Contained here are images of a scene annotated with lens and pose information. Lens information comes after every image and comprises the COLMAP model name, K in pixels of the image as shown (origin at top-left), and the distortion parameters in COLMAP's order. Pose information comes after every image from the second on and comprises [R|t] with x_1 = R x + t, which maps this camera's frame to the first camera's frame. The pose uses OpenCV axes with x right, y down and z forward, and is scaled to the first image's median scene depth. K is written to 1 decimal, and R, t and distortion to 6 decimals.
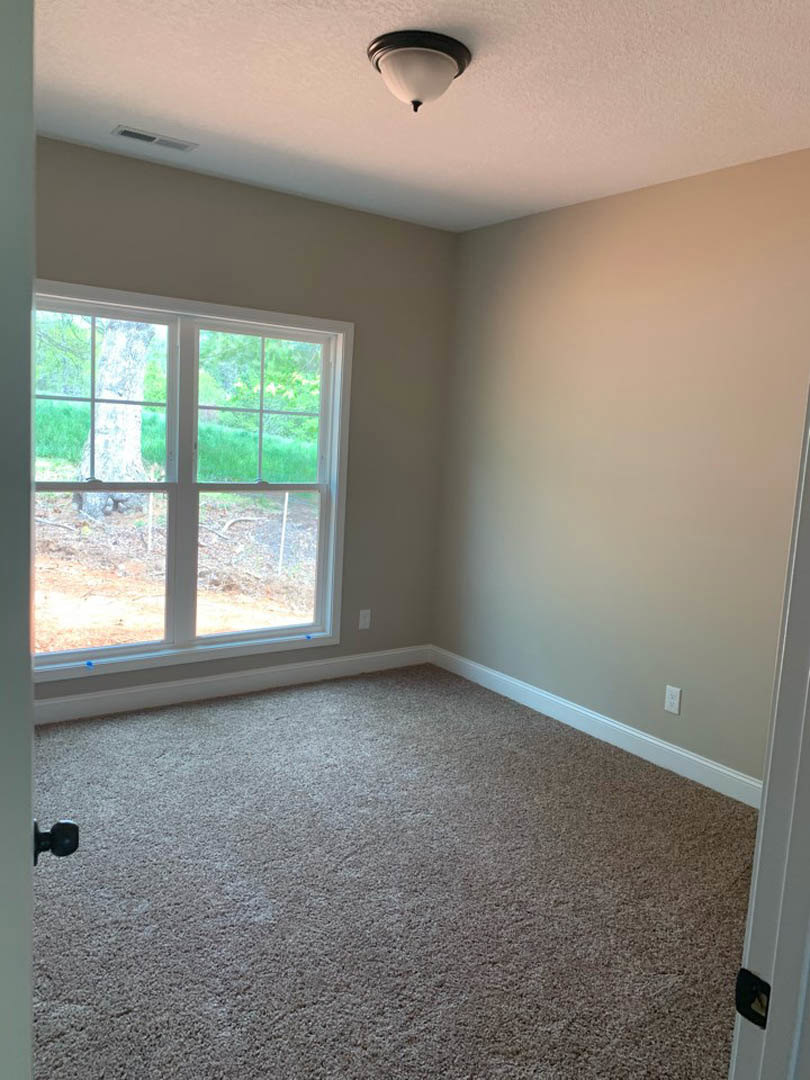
lens RADIAL K [[832.6, 0, 405.9], [0, 832.6, 539.7], [0, 0, 1]] dist [0.037580, -0.015896]
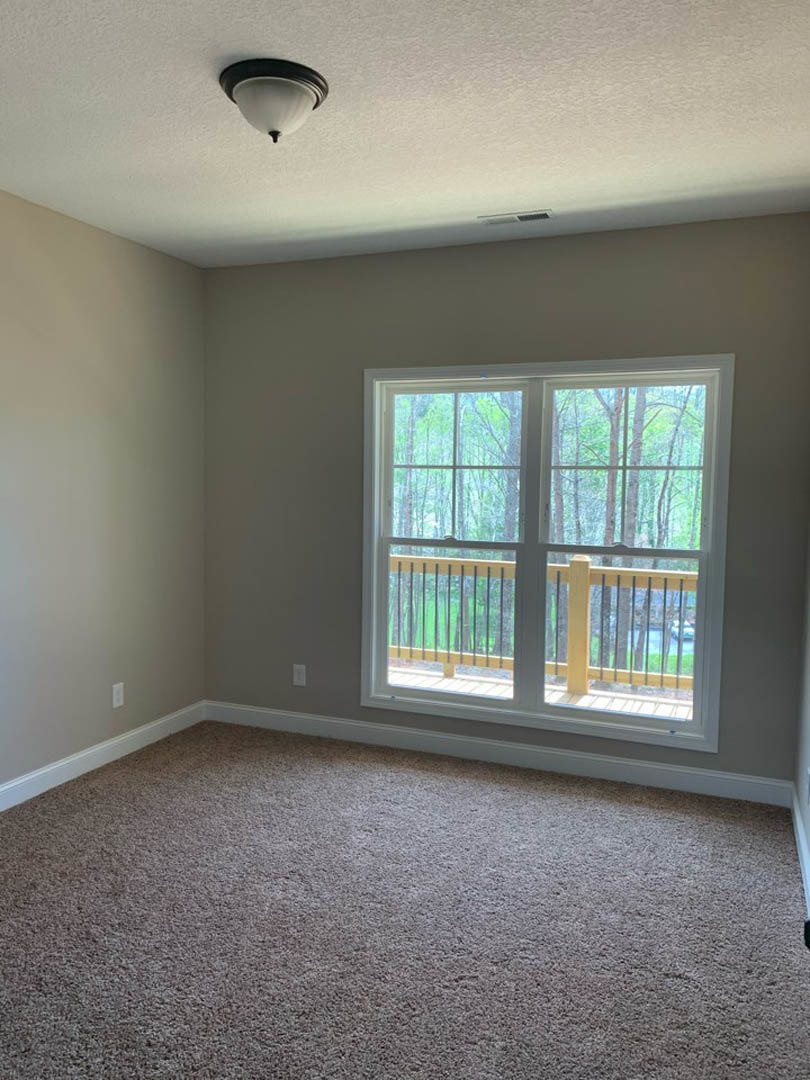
lens RADIAL K [[832.6, 0, 405.1], [0, 832.6, 540.1], [0, 0, 1]] dist [0.037580, -0.015896]
pose [[0.520323, 0.023085, -0.853657, 0.620677], [-0.100109, 0.994391, -0.034128, -0.028543], [0.848081, 0.103216, 0.519716, 0.436025]]
